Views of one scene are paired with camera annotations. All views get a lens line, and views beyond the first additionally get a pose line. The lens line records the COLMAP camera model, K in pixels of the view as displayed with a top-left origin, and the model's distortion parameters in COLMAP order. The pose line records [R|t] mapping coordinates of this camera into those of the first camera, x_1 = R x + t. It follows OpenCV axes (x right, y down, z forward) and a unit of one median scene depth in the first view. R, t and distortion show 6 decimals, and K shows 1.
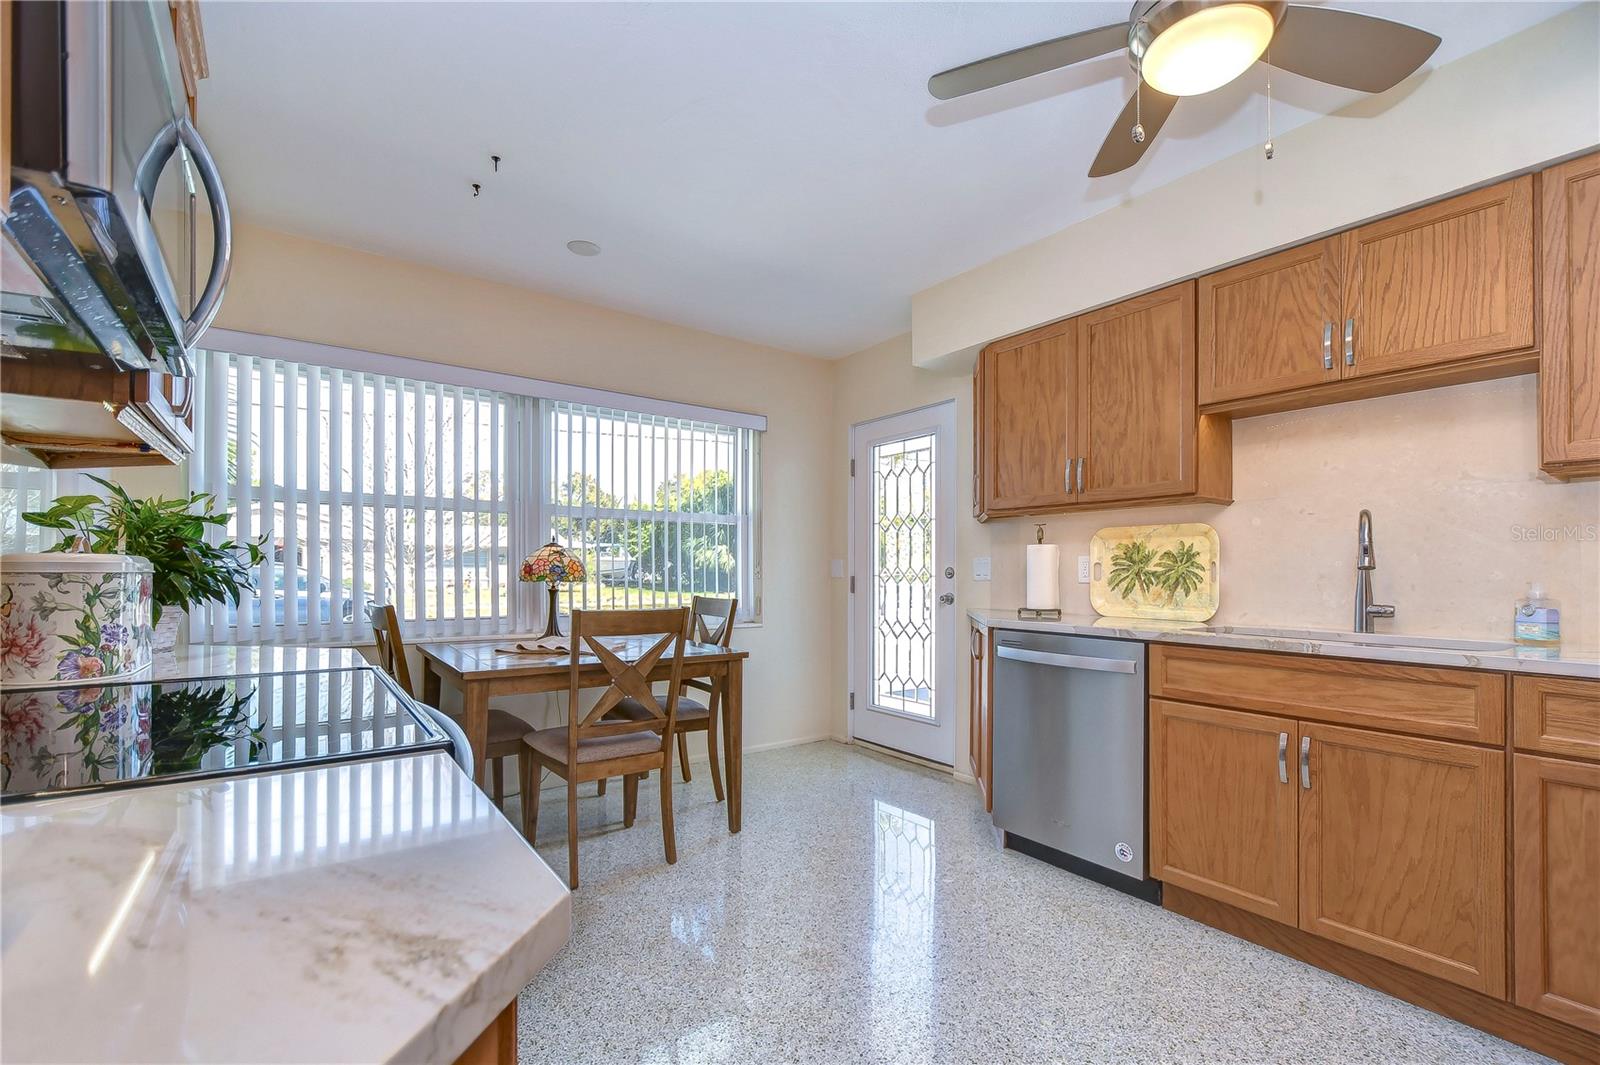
lens RADIAL K [[697.8, 0, 802.6], [0, 697.8, 567.3], [0, 0, 1]] dist [0.002485, -0.009050]
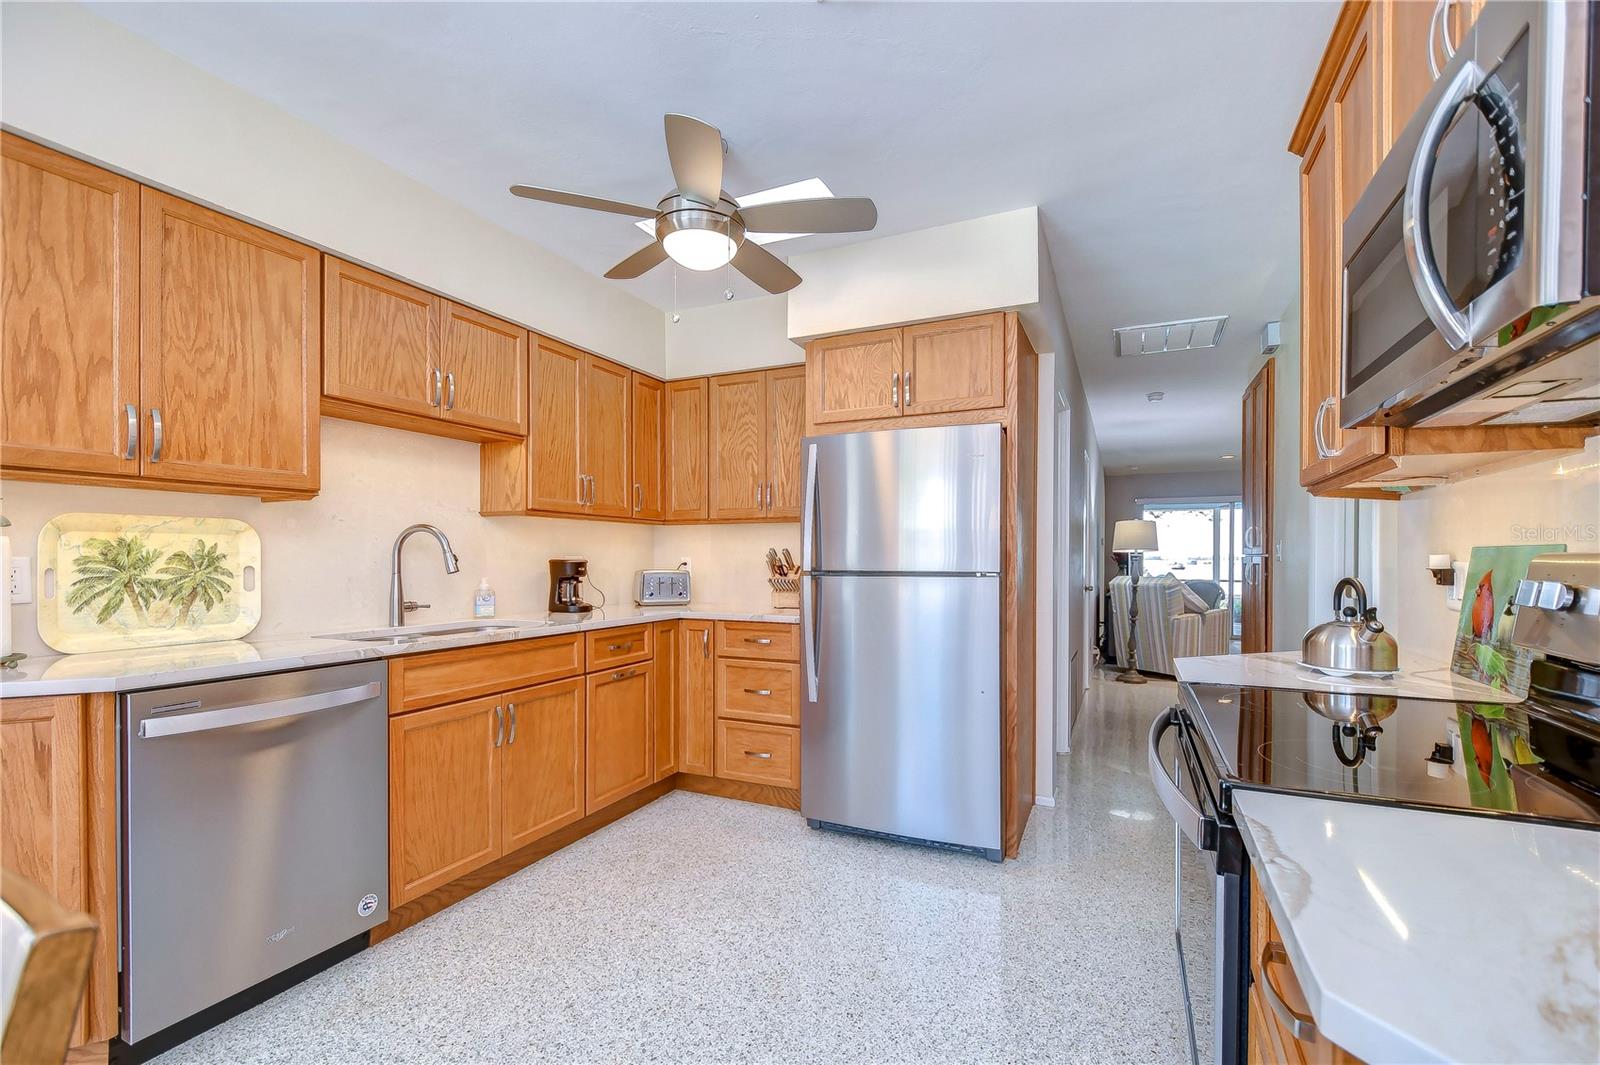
lens RADIAL K [[695.4, 0, 800.6], [0, 695.4, 562.9], [0, 0, 1]] dist [0.001445, -0.008177]
pose [[-0.486956, -0.011513, 0.873351, -0.457145], [-0.007637, 0.999931, 0.008923, -0.023817], [-0.873393, -0.002324, -0.487010, 0.791365]]
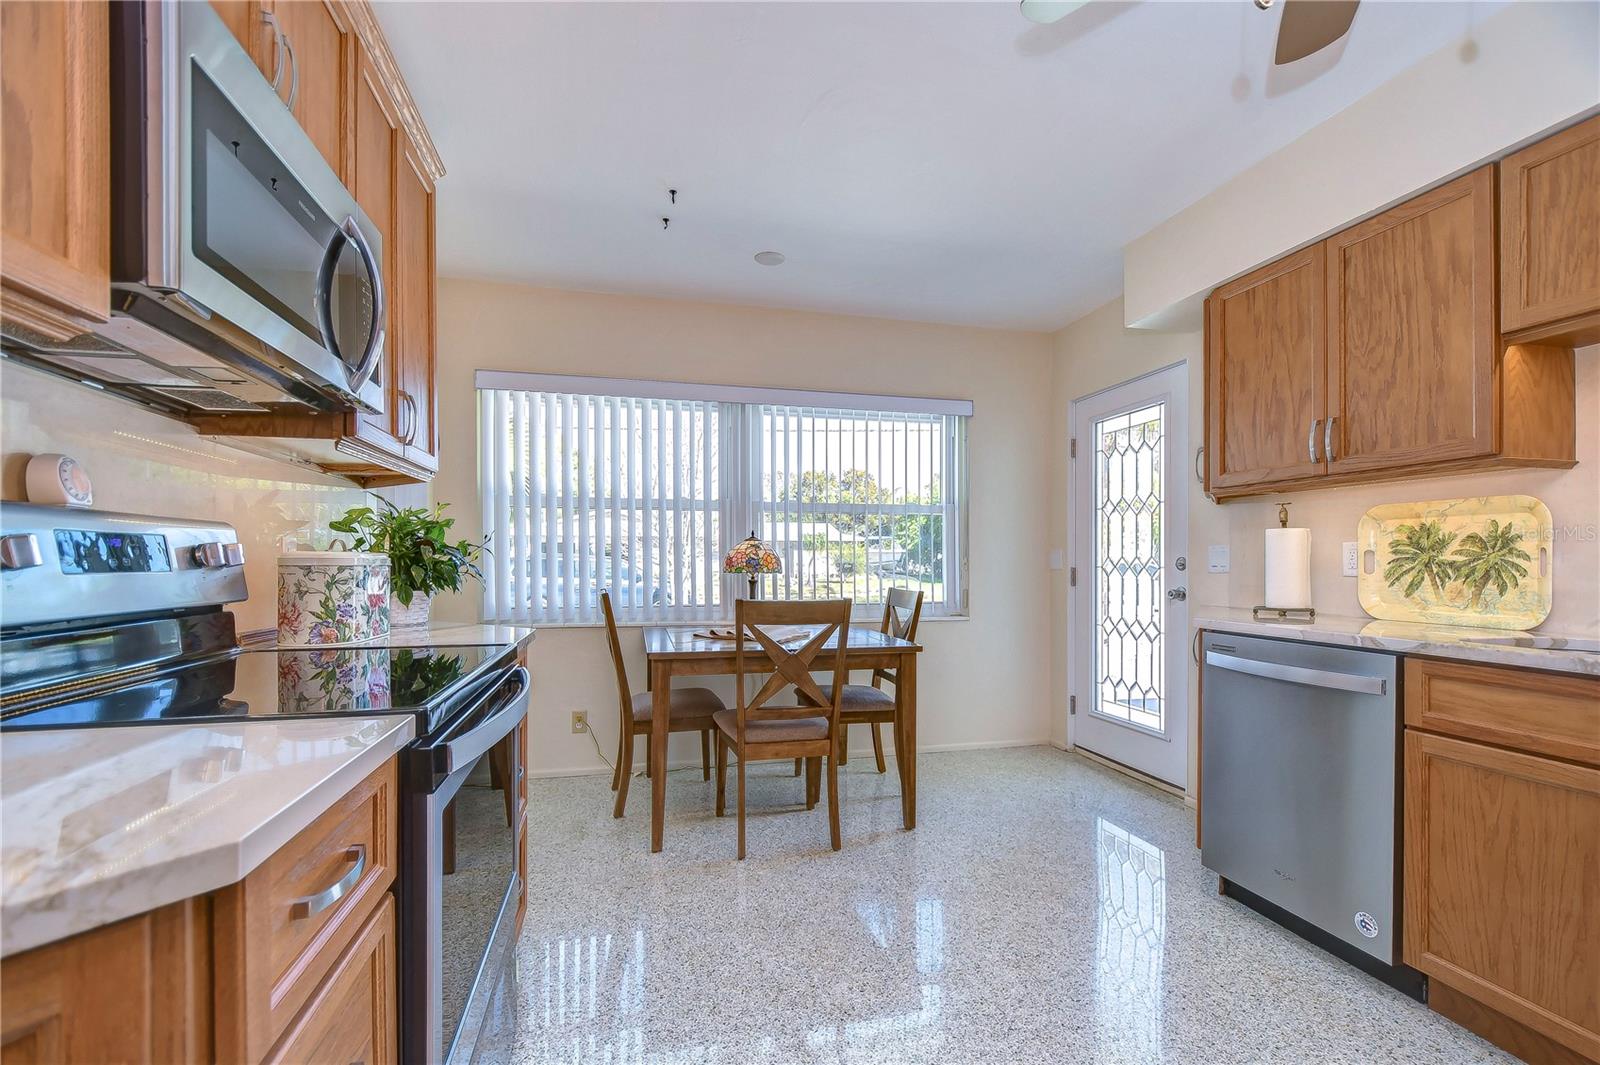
lens RADIAL K [[695.4, 0, 800.6], [0, 695.4, 562.9], [0, 0, 1]] dist [0.001445, -0.008177]
pose [[0.922798, -0.002926, -0.385274, 0.148337], [0.005192, 0.999975, 0.004843, 0.000419], [0.385250, -0.006469, 0.922789, 0.044965]]
